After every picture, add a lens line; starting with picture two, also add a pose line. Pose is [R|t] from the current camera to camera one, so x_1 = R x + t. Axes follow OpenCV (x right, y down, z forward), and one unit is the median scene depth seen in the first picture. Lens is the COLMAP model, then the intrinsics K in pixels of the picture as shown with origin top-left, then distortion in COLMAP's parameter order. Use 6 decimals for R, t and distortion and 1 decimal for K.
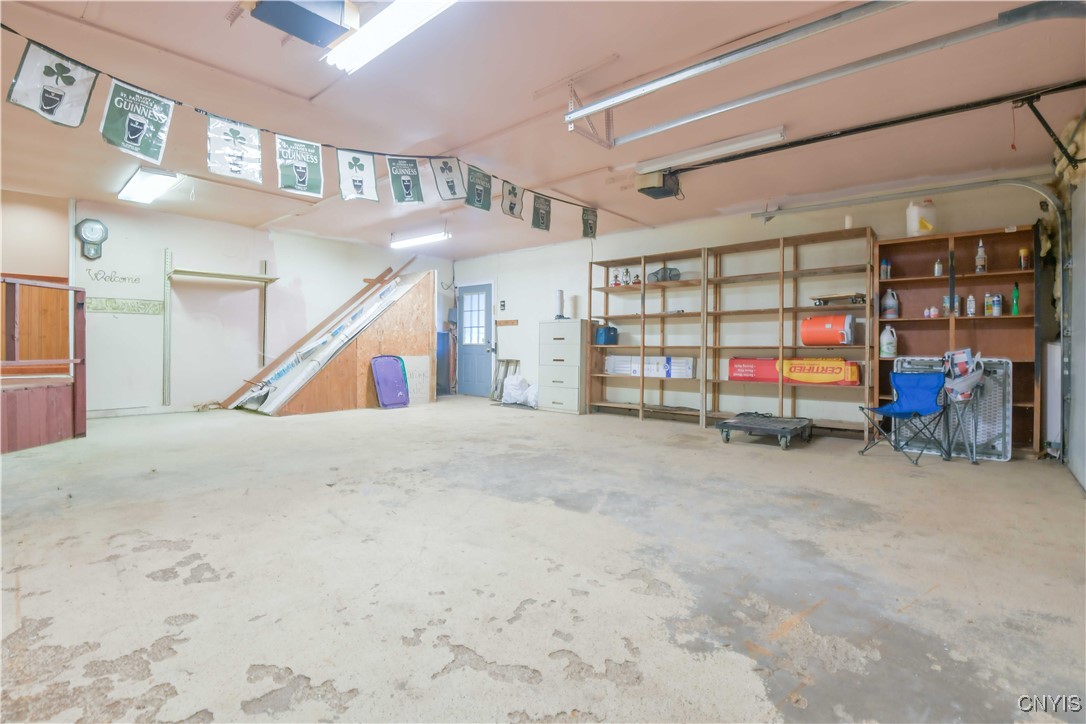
lens RADIAL K [[487.8, 0, 547.9], [0, 487.8, 345.3], [0, 0, 1]] dist [-0.011049, -0.014175]
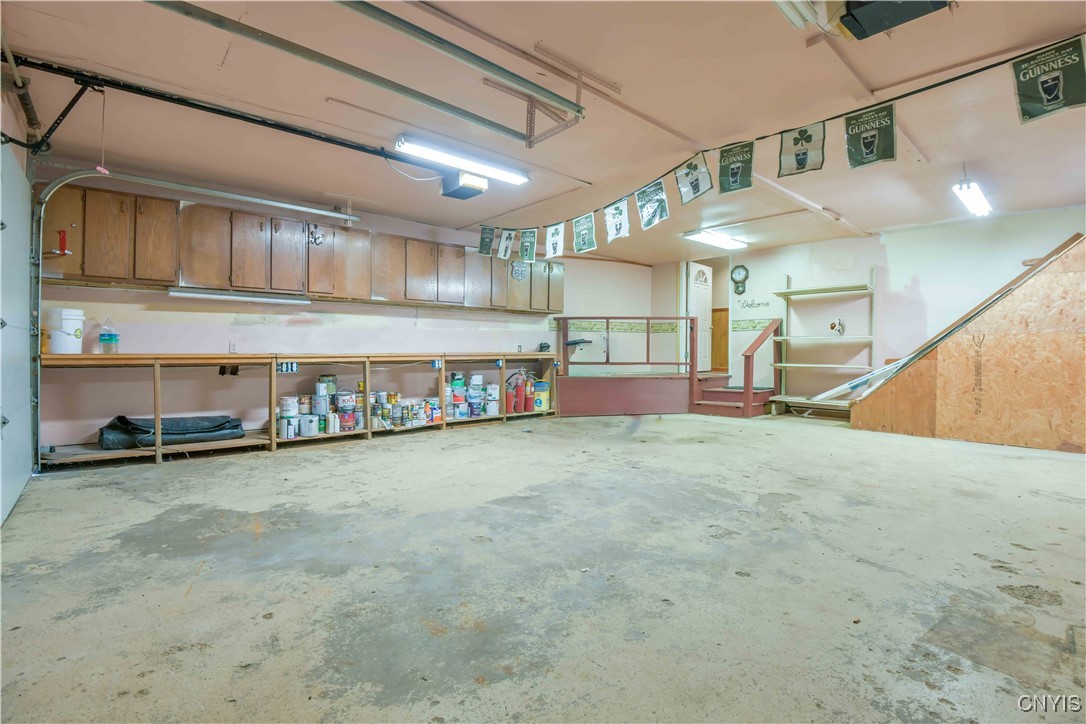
lens RADIAL K [[487.8, 0, 547.9], [0, 487.8, 345.3], [0, 0, 1]] dist [-0.011049, -0.014175]
pose [[-0.114691, -0.015809, -0.993275, 1.341376], [-0.006316, 0.999865, -0.015185, -0.000274], [0.993381, 0.004532, -0.114775, 1.443608]]
